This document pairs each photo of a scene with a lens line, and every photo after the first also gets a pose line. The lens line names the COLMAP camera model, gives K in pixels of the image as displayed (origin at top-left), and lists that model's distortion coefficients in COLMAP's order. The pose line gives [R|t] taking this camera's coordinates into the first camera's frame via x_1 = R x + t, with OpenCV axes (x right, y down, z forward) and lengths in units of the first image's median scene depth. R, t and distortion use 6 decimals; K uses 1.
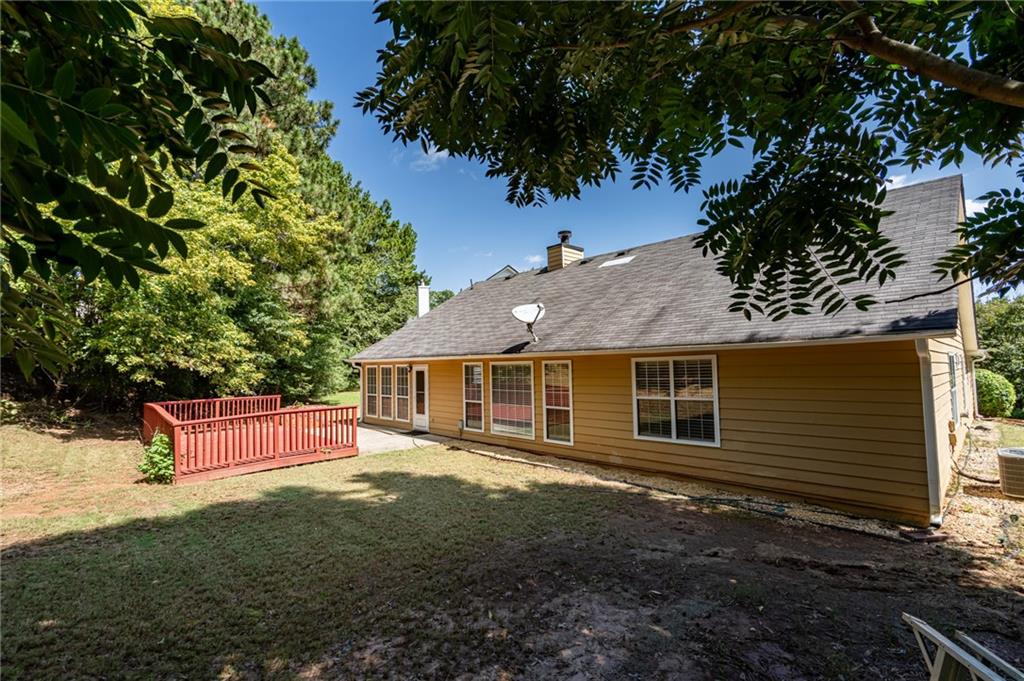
lens RADIAL K [[468.7, 0, 511.1], [0, 468.7, 343.4], [0, 0, 1]] dist [-0.002611, -0.000037]
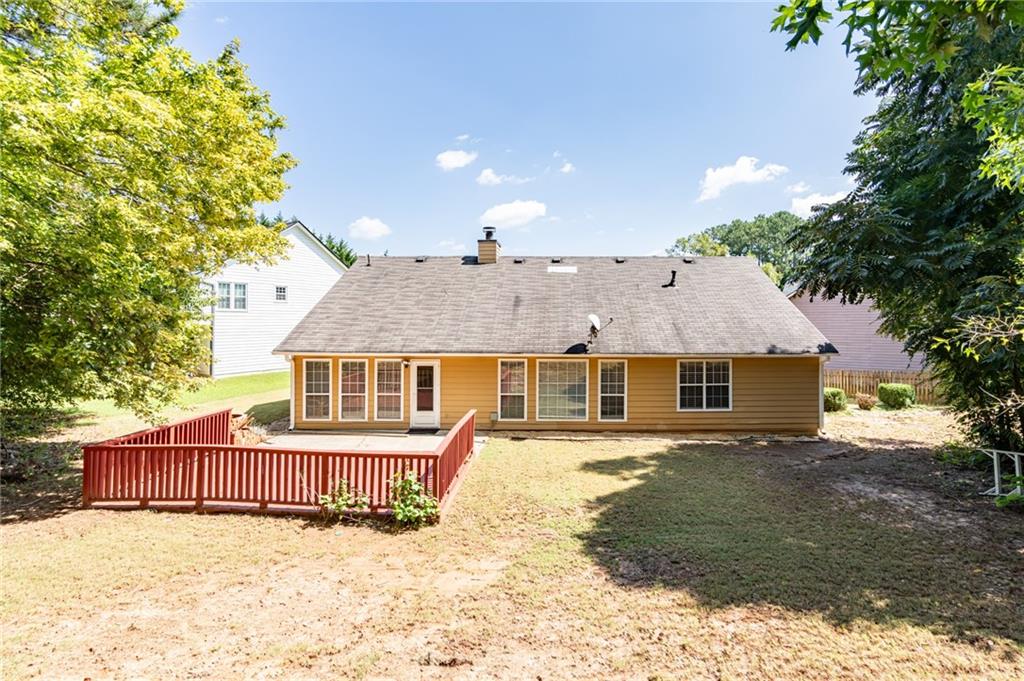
lens RADIAL K [[468.7, 0, 511.8], [0, 468.7, 333.0], [0, 0, 1]] dist [-0.002611, -0.000037]
pose [[0.676846, 0.026082, 0.735663, -1.055052], [-0.050173, 0.998683, 0.010754, -0.037495], [-0.734413, -0.044189, 0.677263, 0.308478]]
